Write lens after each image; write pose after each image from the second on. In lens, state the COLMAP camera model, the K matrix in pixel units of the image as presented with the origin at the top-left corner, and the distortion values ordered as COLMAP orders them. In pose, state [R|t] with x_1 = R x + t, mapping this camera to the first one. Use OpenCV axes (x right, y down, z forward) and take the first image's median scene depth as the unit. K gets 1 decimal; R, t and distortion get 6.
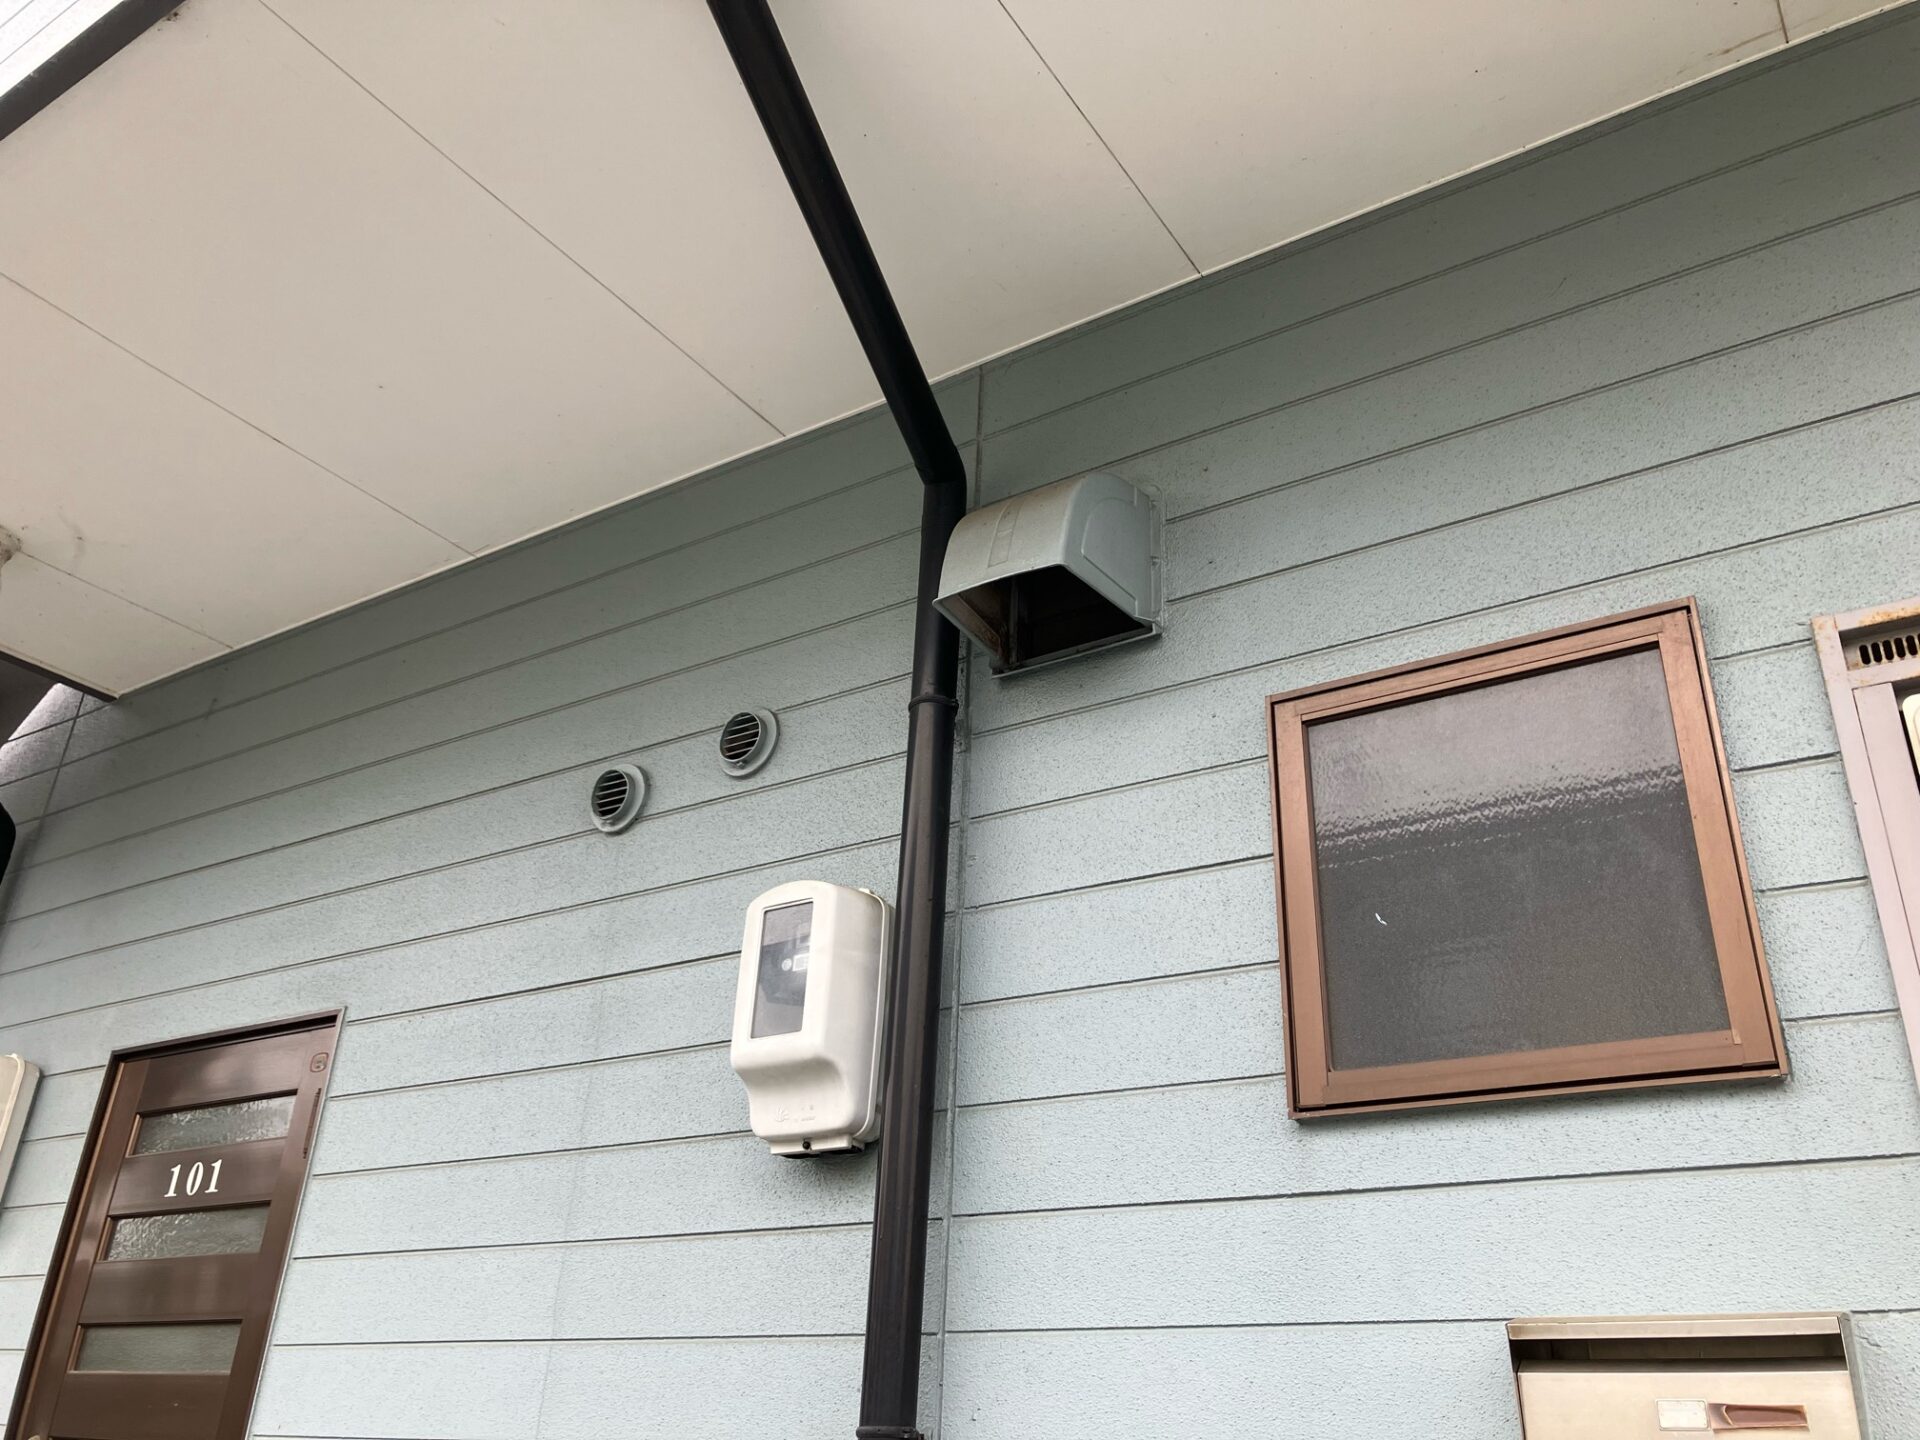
lens RADIAL K [[1588.9, 0, 960.0], [0, 1588.9, 720.0], [0, 0, 1]] dist [0.003441, 0.001758]
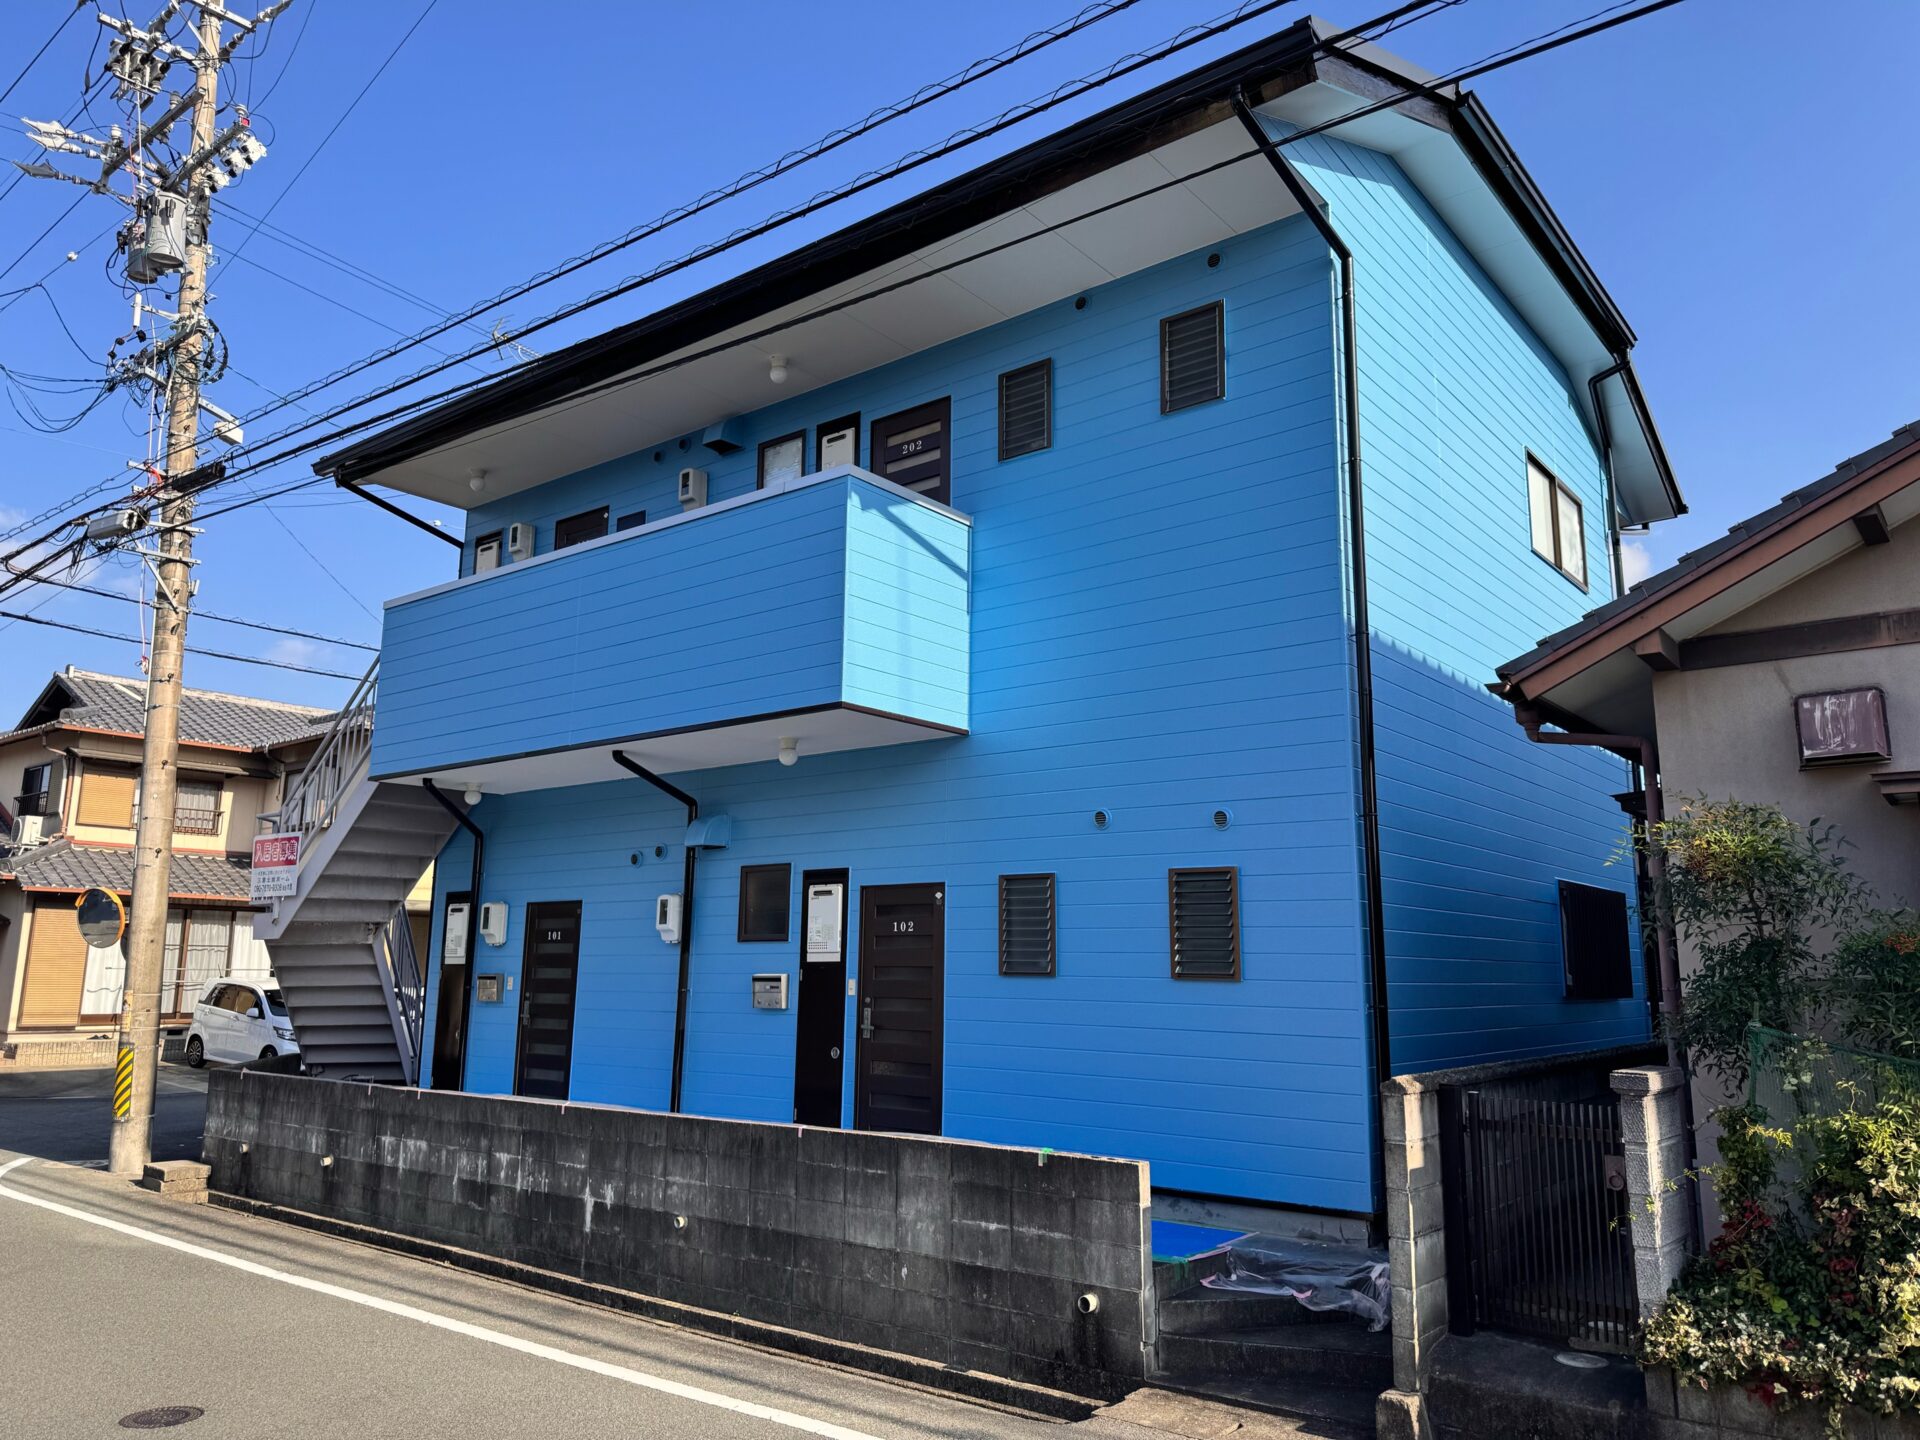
lens RADIAL K [[1366.6, 0, 960.0], [0, 1366.6, 720.0], [0, 0, 1]] dist [-0.000196, -0.000030]
pose [[0.995700, -0.048237, -0.079081, 1.332927], [0.068192, 0.959500, 0.273332, -1.724312], [0.062693, -0.277550, 0.958663, -3.330512]]
